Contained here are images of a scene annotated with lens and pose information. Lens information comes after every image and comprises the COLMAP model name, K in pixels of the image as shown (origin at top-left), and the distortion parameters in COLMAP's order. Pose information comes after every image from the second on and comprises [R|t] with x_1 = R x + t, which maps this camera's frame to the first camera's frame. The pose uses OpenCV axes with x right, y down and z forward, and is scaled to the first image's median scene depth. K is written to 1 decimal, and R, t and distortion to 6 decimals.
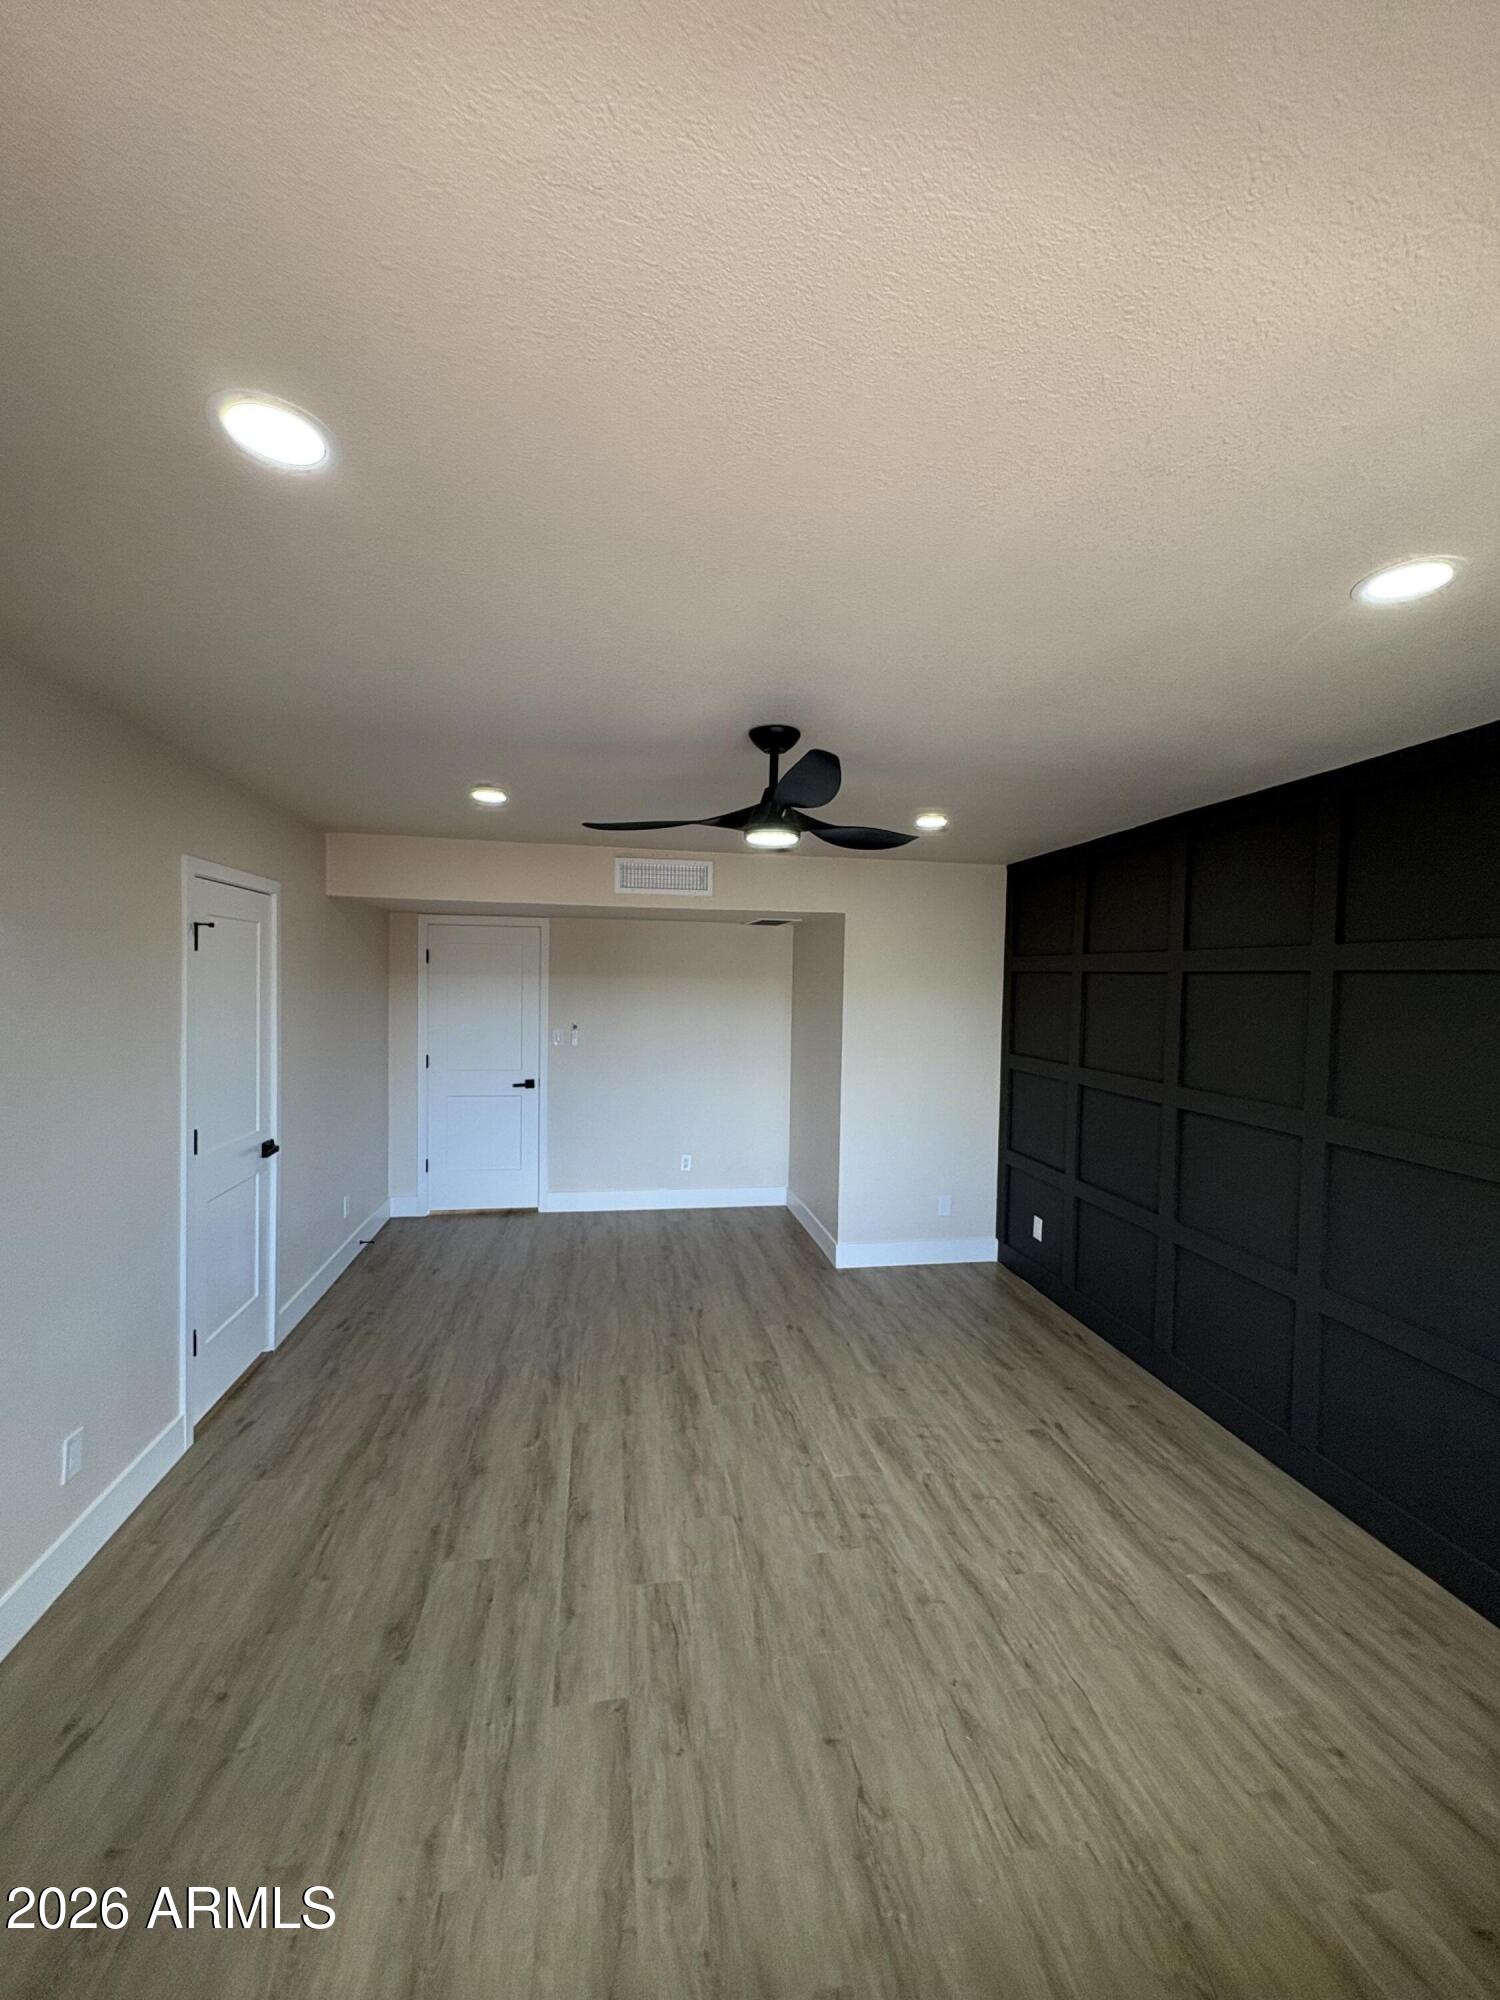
lens RADIAL K [[799.0, 0, 750.0], [0, 799.0, 1000.0], [0, 0, 1]] dist [0.001134, 0.000100]
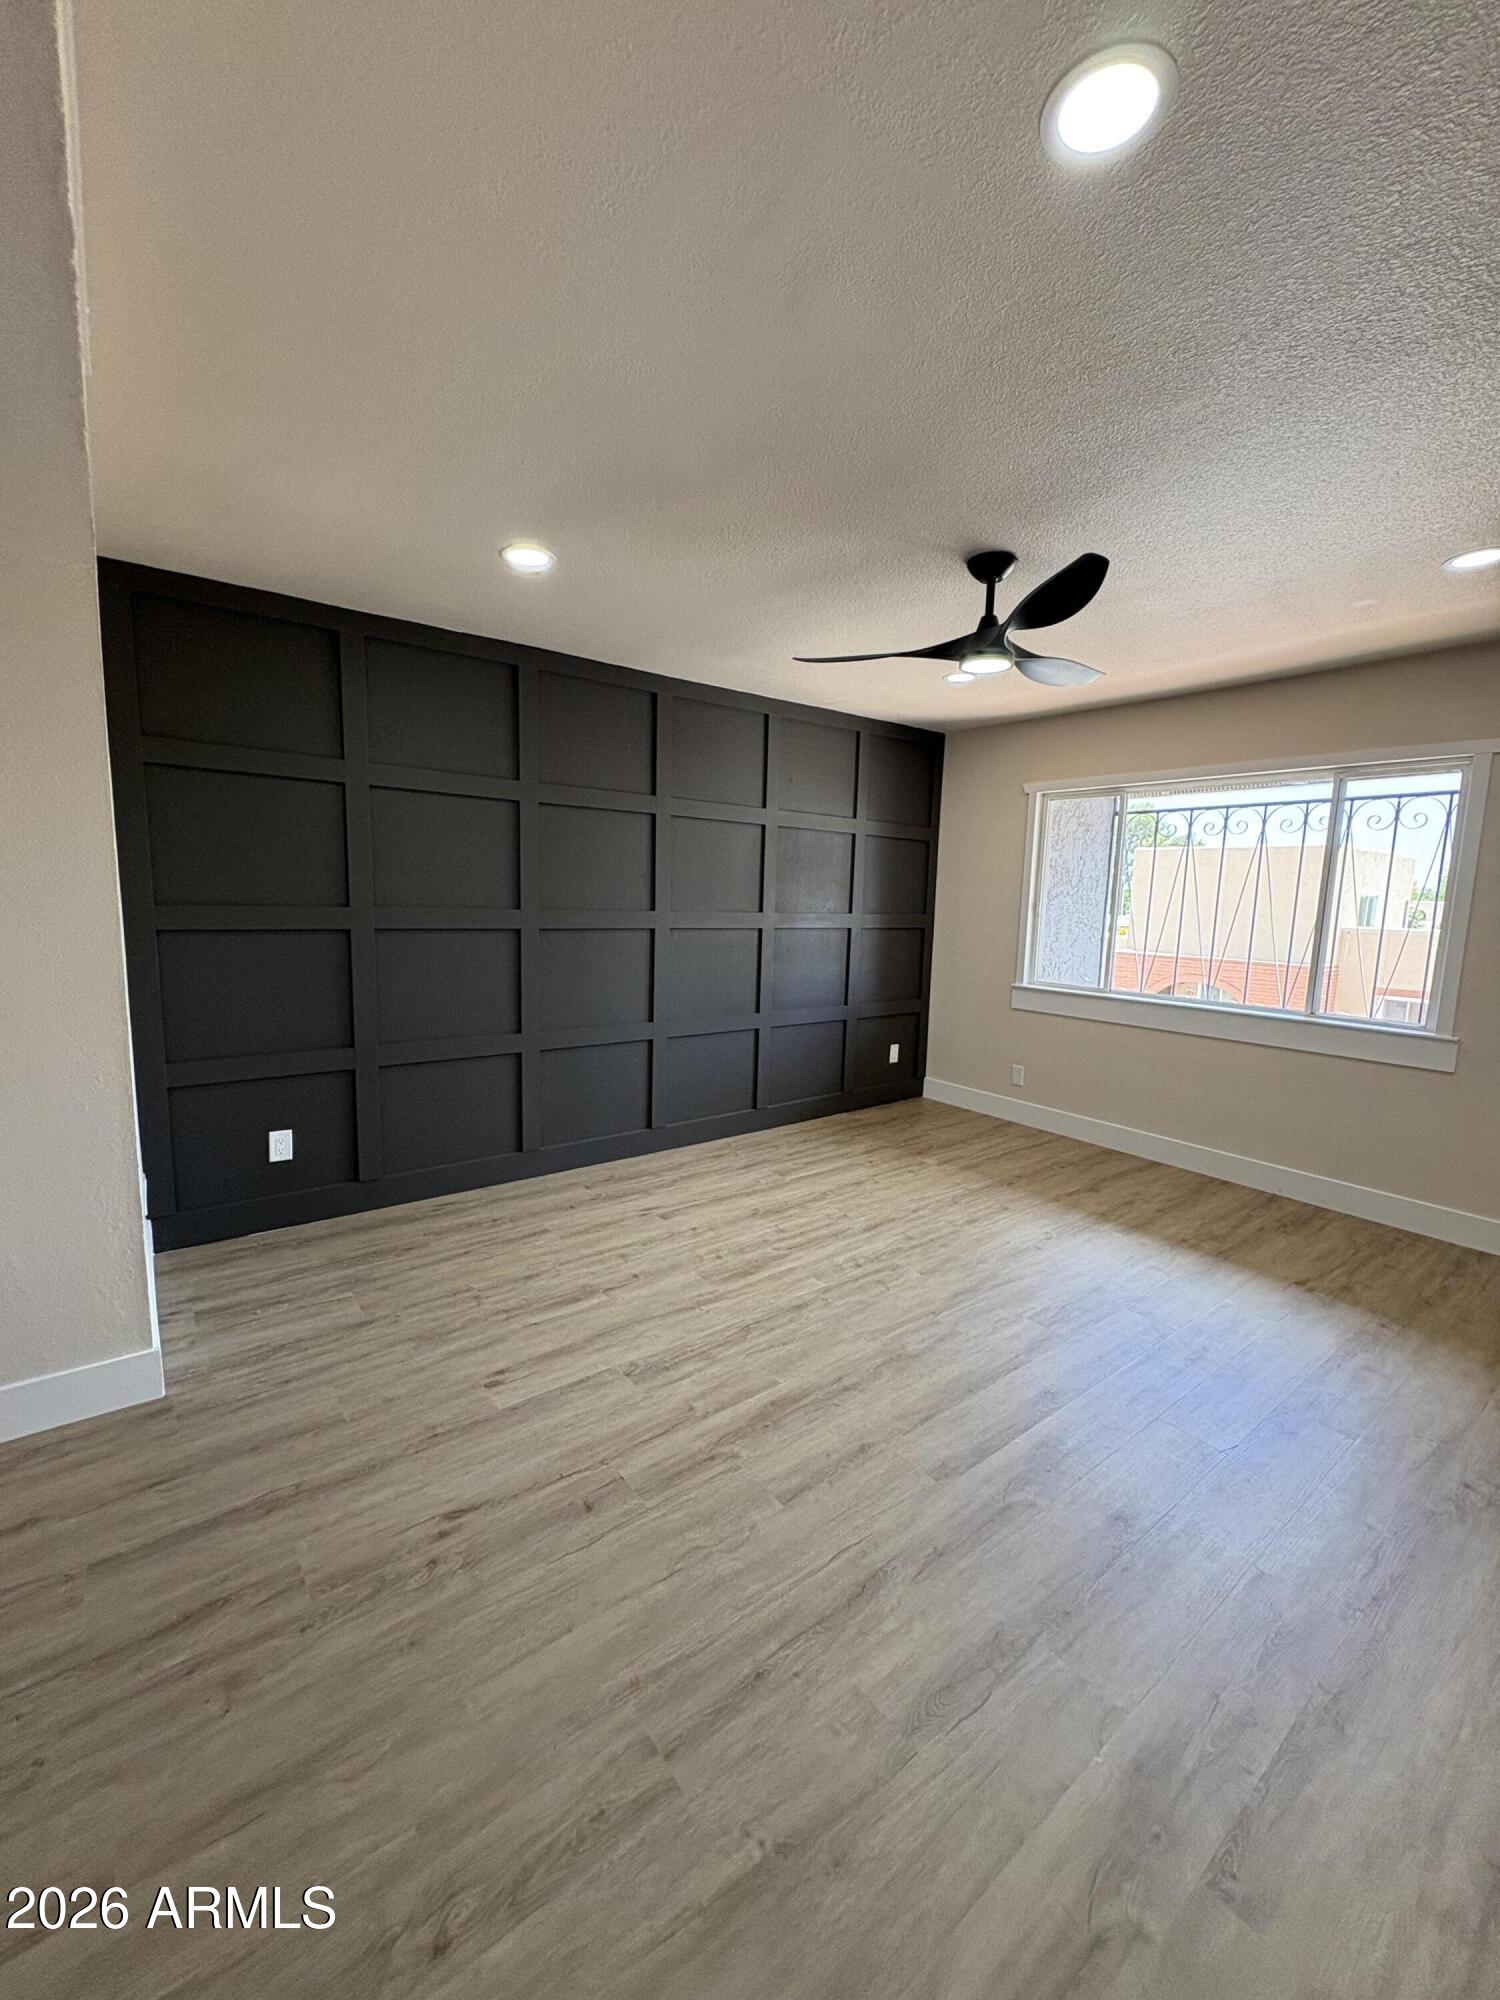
lens RADIAL K [[799.0, 0, 750.0], [0, 799.0, 1000.0], [0, 0, 1]] dist [0.001134, 0.000100]
pose [[-0.466672, -0.151485, 0.871361, -0.642911], [-0.016252, 0.986525, 0.162803, 0.052755], [-0.884281, 0.061814, -0.462846, 1.410235]]
